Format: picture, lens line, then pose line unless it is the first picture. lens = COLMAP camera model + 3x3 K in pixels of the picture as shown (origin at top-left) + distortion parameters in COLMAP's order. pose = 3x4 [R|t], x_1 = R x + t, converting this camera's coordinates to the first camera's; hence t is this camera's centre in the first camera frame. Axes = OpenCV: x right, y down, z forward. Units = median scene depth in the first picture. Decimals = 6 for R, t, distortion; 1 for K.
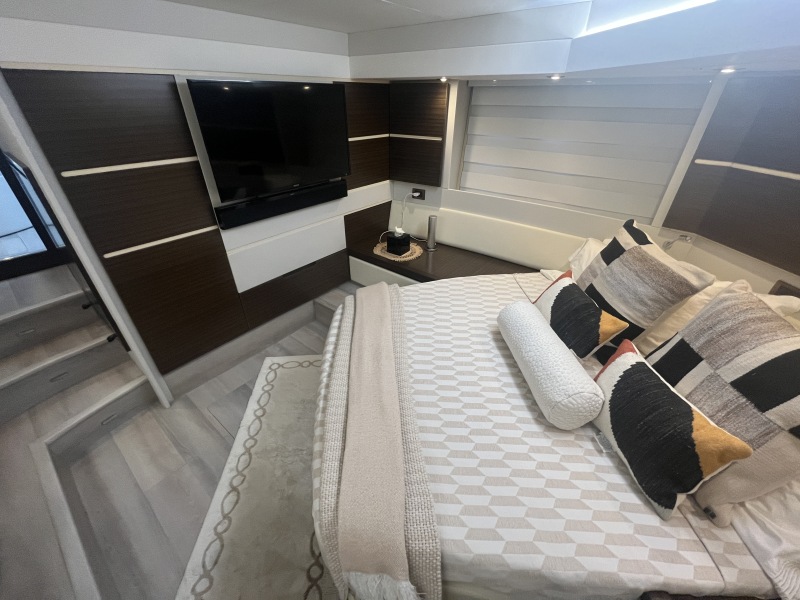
lens RADIAL K [[324.5, 0, 398.0], [0, 324.5, 303.9], [0, 0, 1]] dist [-0.004357, -0.000127]
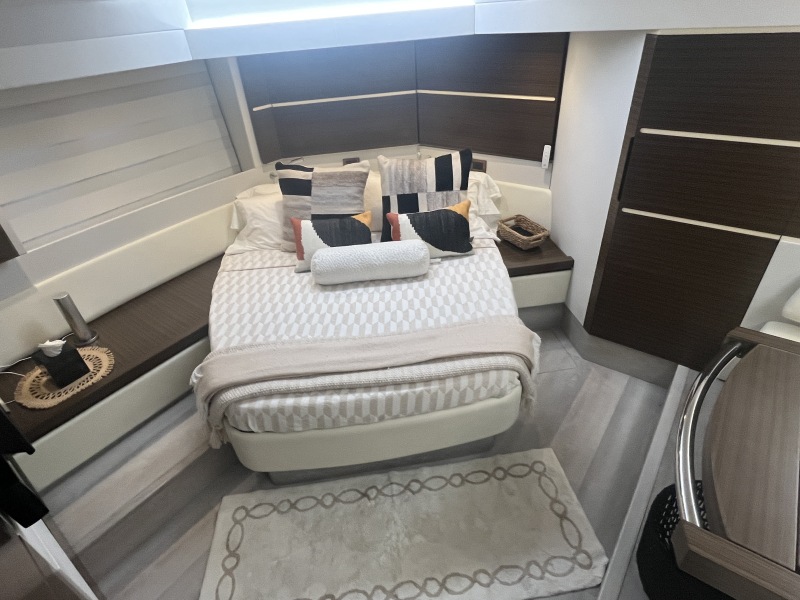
lens RADIAL K [[439.6, 0, 398.8], [0, 439.6, 298.9], [0, 0, 1]] dist [0.014520, -0.002343]
pose [[-0.031719, -0.574809, 0.817673, -1.081817], [0.594190, 0.646981, 0.477865, -0.518079], [-0.803699, 0.501010, 0.321024, 0.416133]]
